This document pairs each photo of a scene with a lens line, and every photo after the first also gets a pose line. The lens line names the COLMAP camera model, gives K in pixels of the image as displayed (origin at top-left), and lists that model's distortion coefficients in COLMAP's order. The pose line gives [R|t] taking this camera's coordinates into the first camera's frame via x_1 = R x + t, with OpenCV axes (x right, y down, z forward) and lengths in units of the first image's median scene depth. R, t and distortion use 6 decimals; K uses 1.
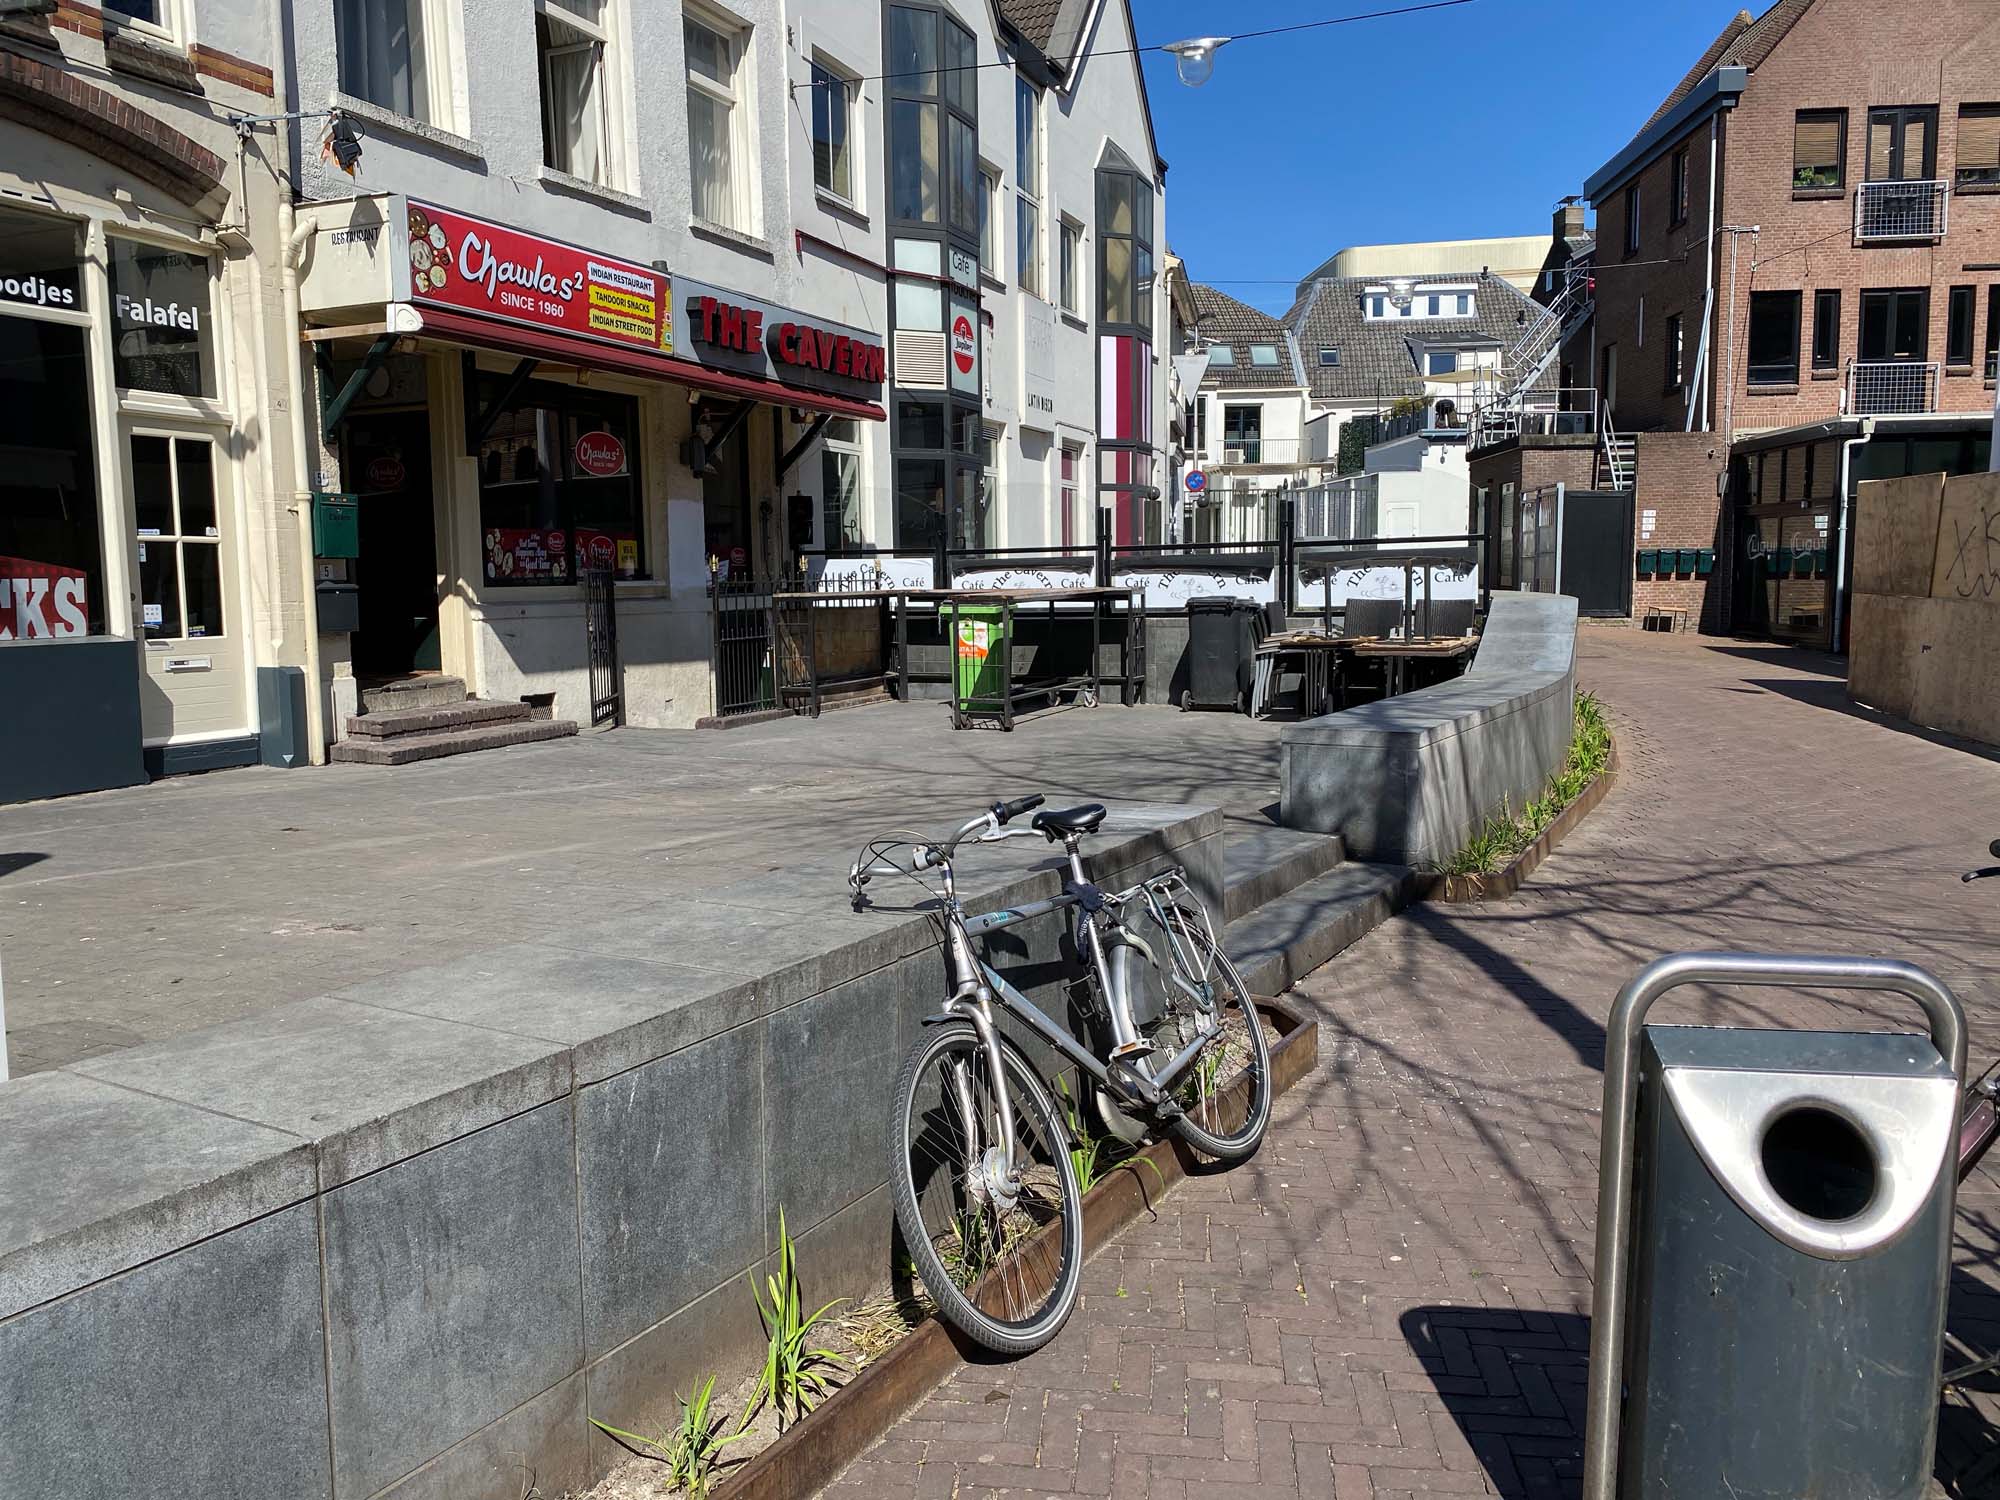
lens RADIAL K [[1517.5, 0, 1005.5], [0, 1517.5, 749.2], [0, 0, 1]] dist [0.024184, -0.025622]
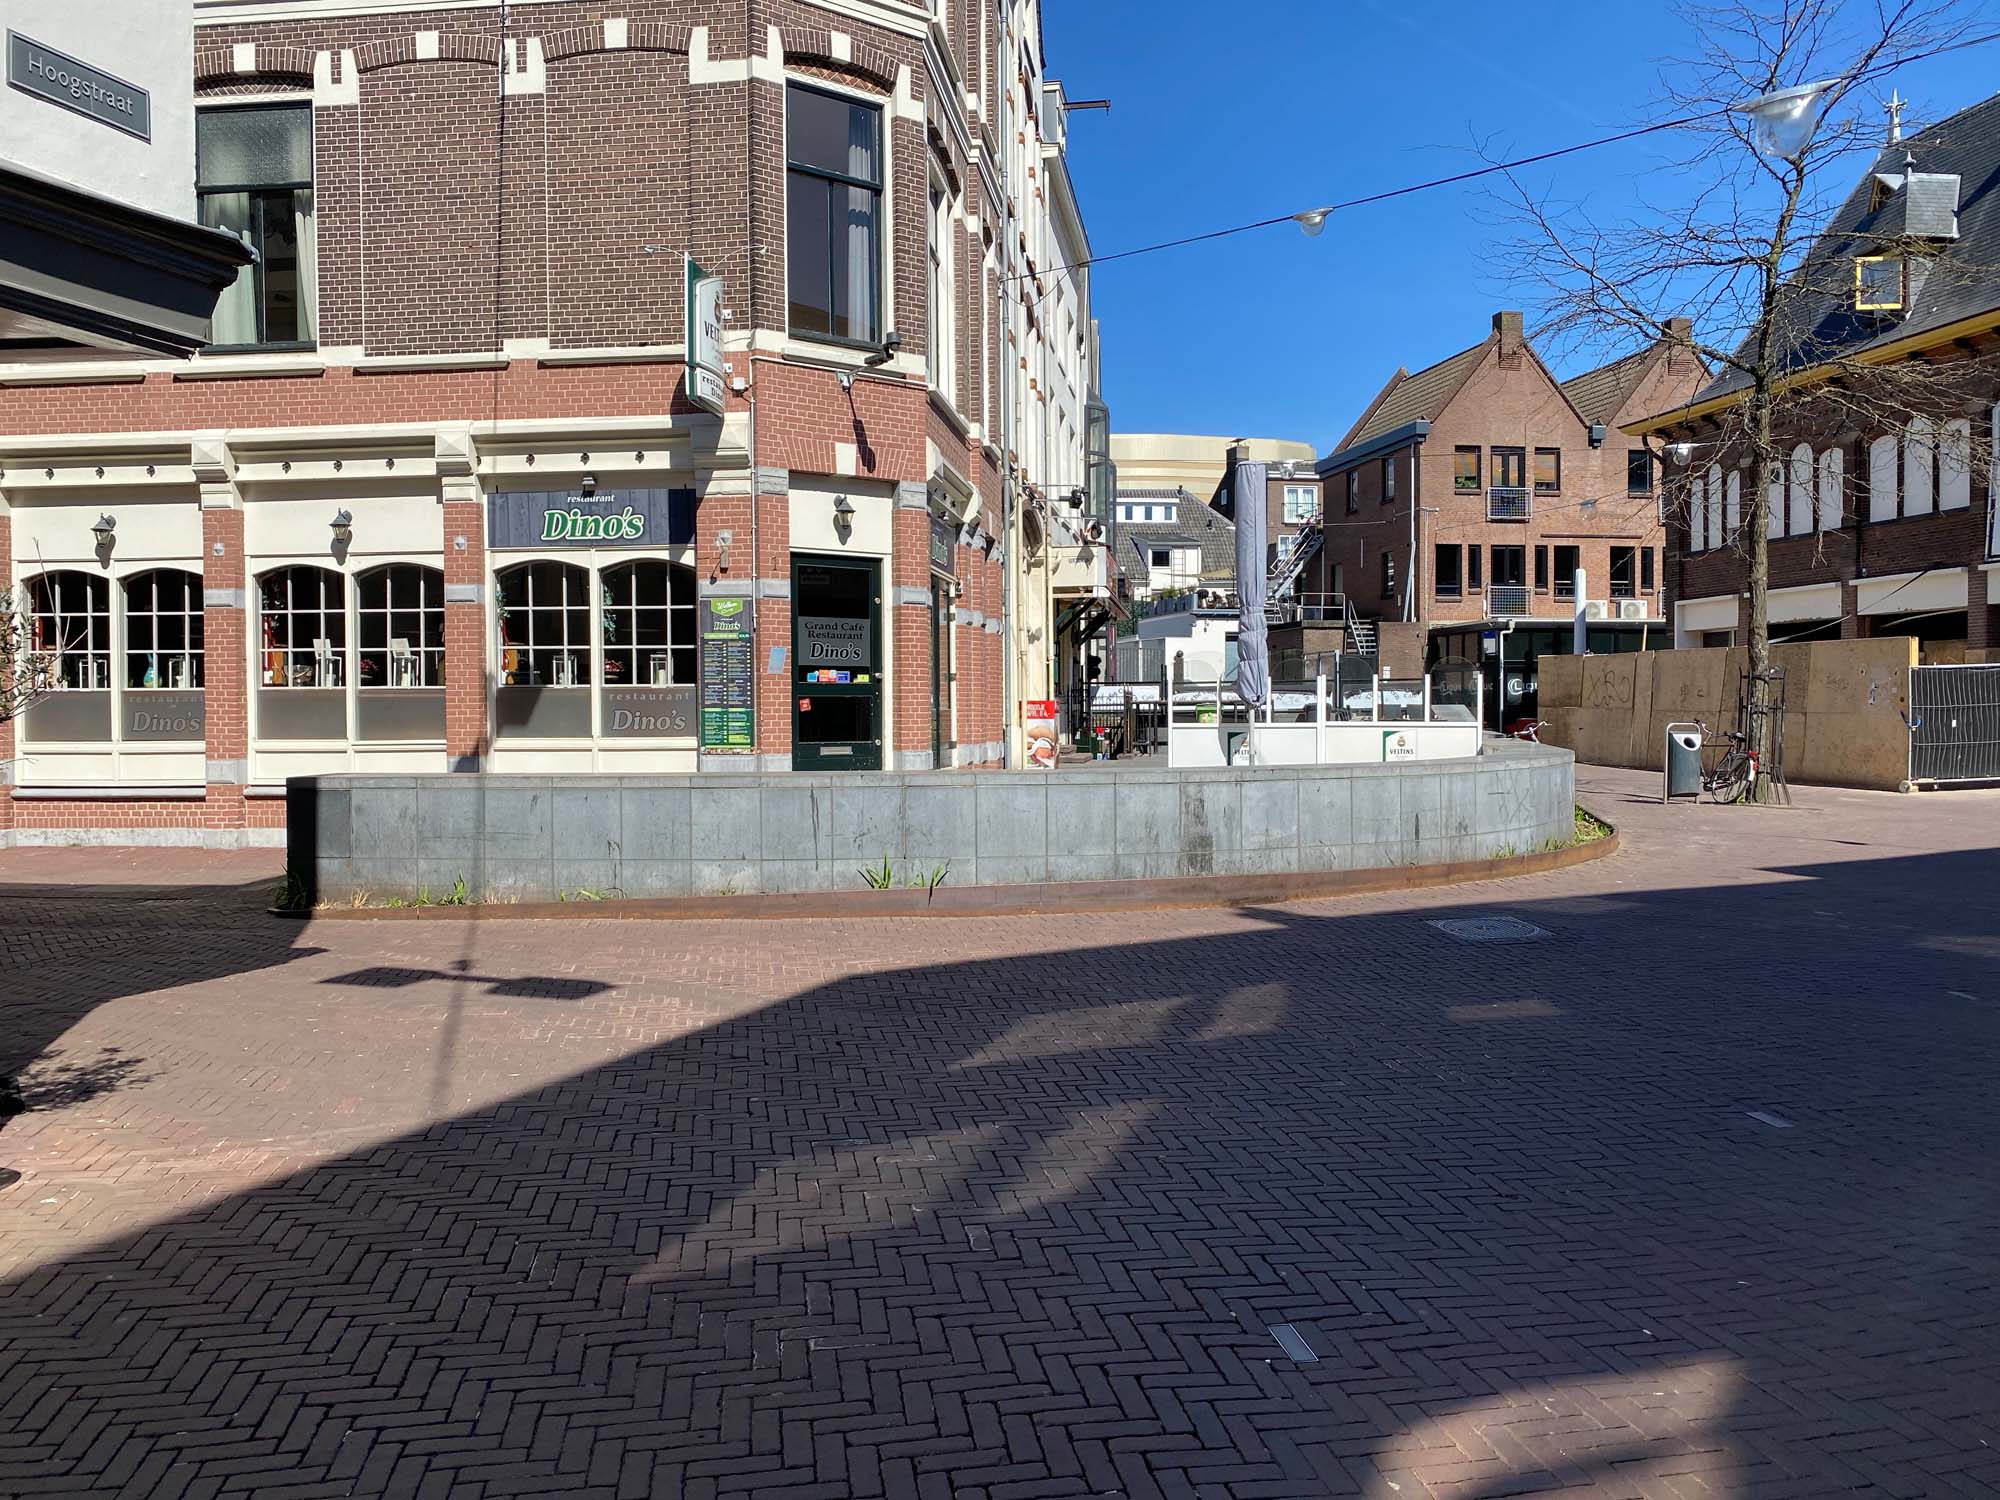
lens RADIAL K [[1517.5, 0, 992.2], [0, 1517.5, 766.9], [0, 0, 1]] dist [0.024184, -0.025622]
pose [[0.964626, -0.005258, 0.263570, -0.579595], [0.027542, 0.996340, -0.080922, 0.102424], [-0.262180, 0.085319, 0.961240, -0.654120]]
